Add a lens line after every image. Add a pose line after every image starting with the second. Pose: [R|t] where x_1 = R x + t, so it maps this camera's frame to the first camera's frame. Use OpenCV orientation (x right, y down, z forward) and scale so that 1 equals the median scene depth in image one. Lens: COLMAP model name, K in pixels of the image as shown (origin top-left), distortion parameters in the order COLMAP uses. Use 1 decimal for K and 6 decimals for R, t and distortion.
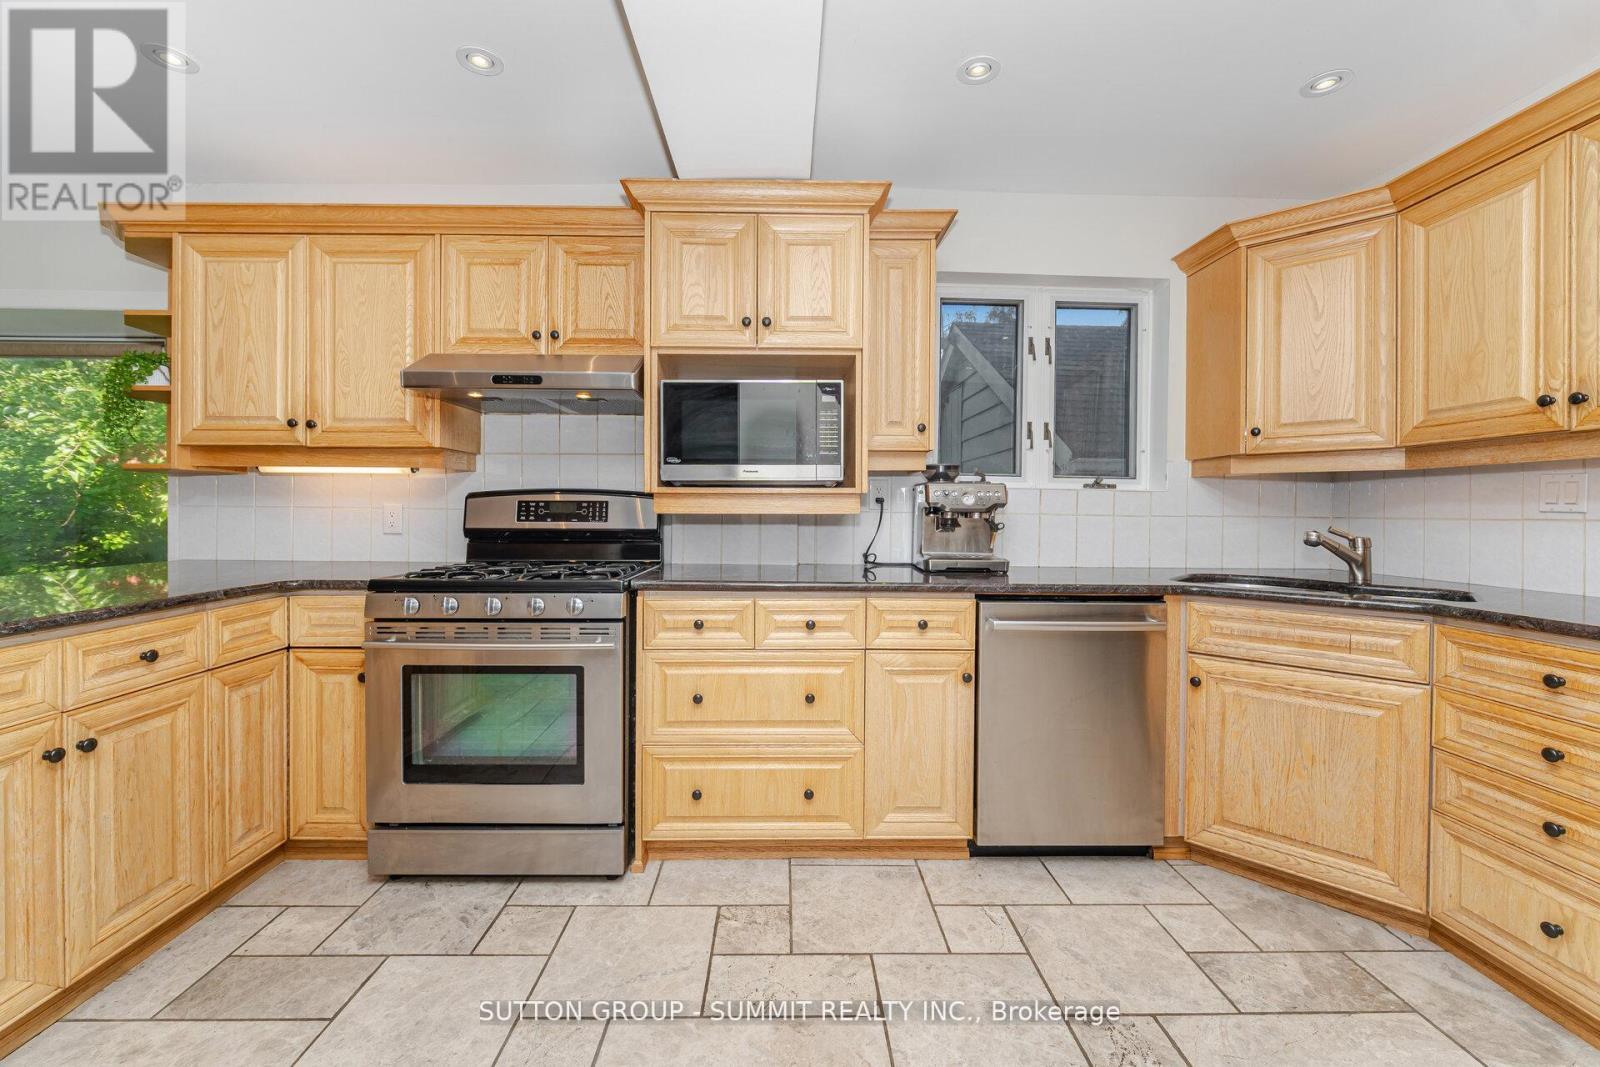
lens RADIAL K [[640.2, 0, 795.3], [0, 640.2, 518.6], [0, 0, 1]] dist [-0.004188, -0.000376]
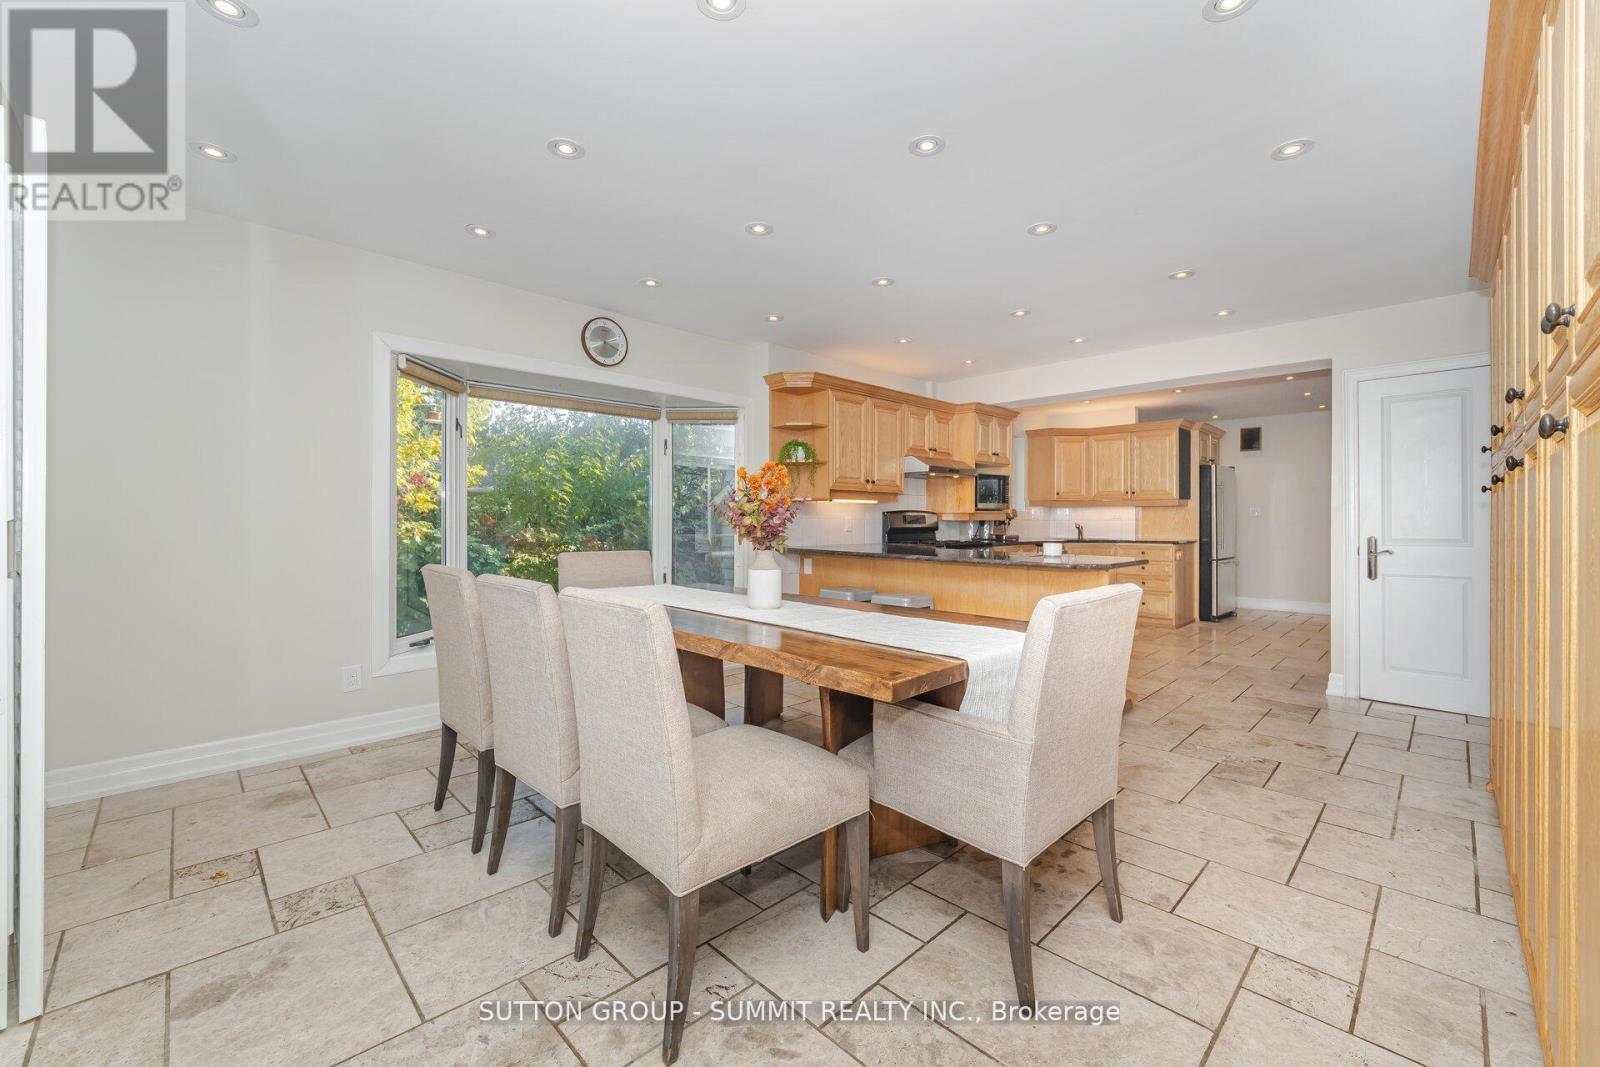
lens RADIAL K [[640.2, 0, 800.2], [0, 640.2, 527.6], [0, 0, 1]] dist [-0.004188, -0.000376]
pose [[0.723385, -0.015779, 0.690265, -2.848480], [0.013604, 0.999870, 0.008599, -0.011118], [-0.690311, 0.003170, 0.723506, -0.514556]]
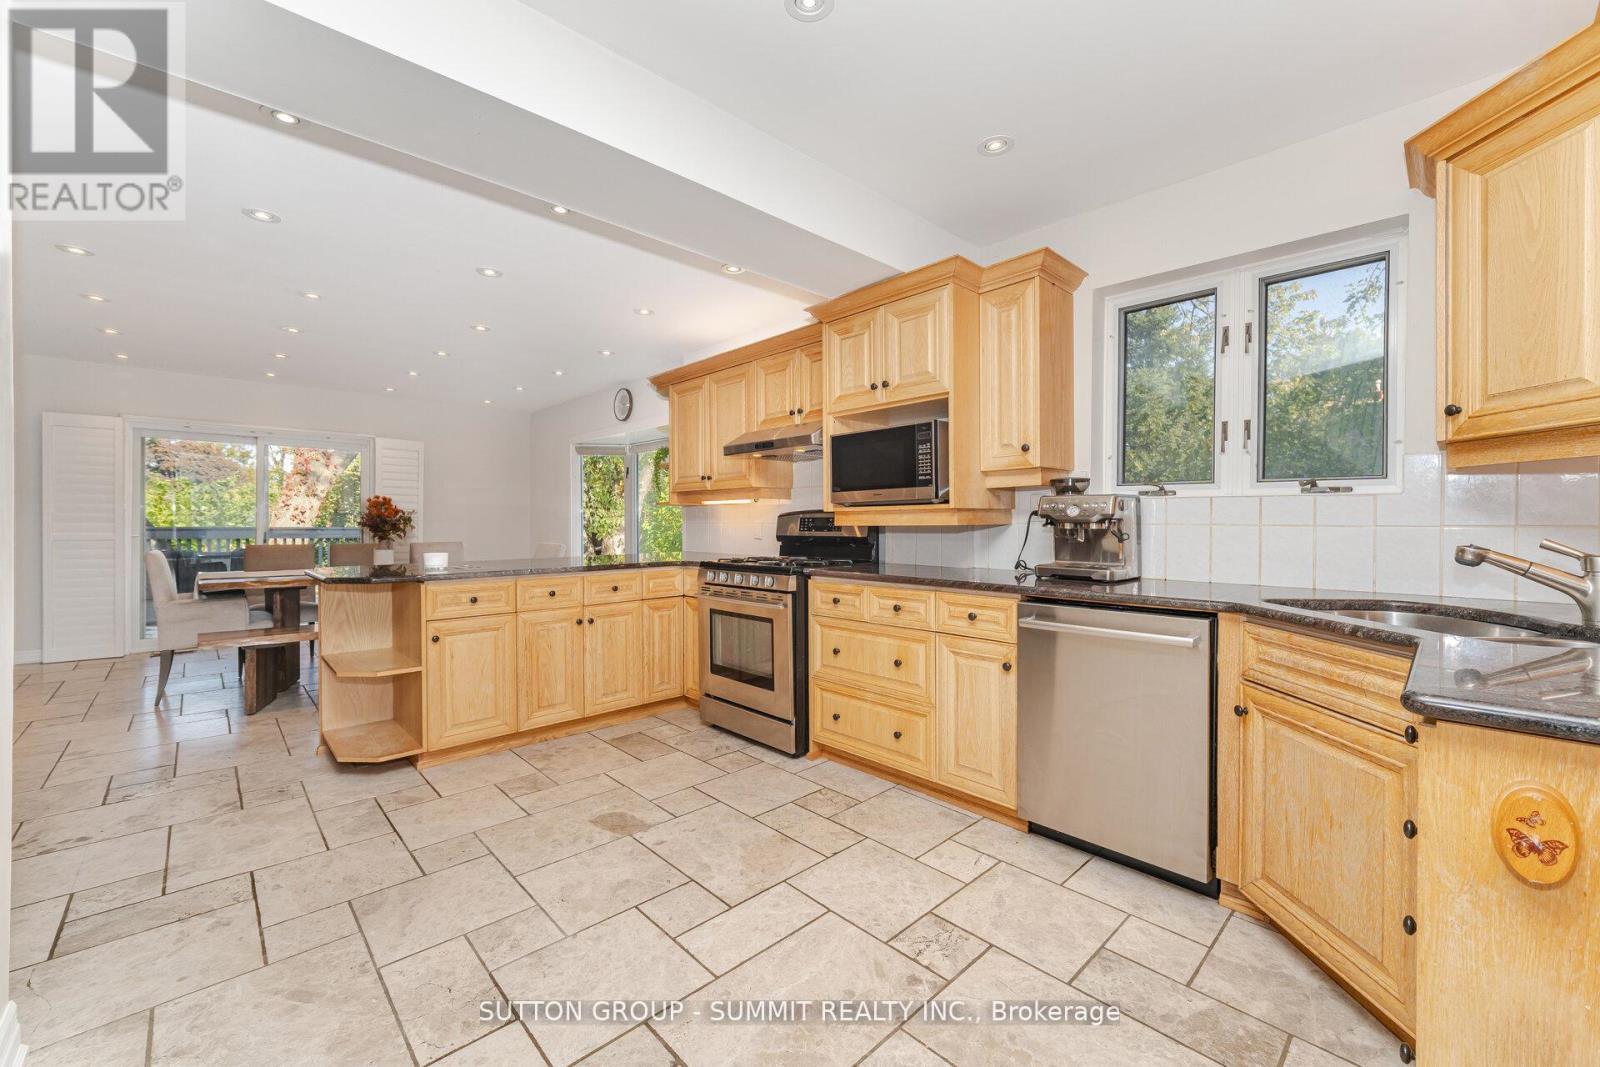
lens RADIAL K [[640.2, 0, 811.0], [0, 640.2, 527.4], [0, 0, 1]] dist [-0.004188, -0.000376]
pose [[0.683309, -0.003354, -0.730121, 0.889944], [-0.002871, 0.999969, -0.007280, 0.008394], [0.730123, 0.007071, 0.683279, -0.047470]]
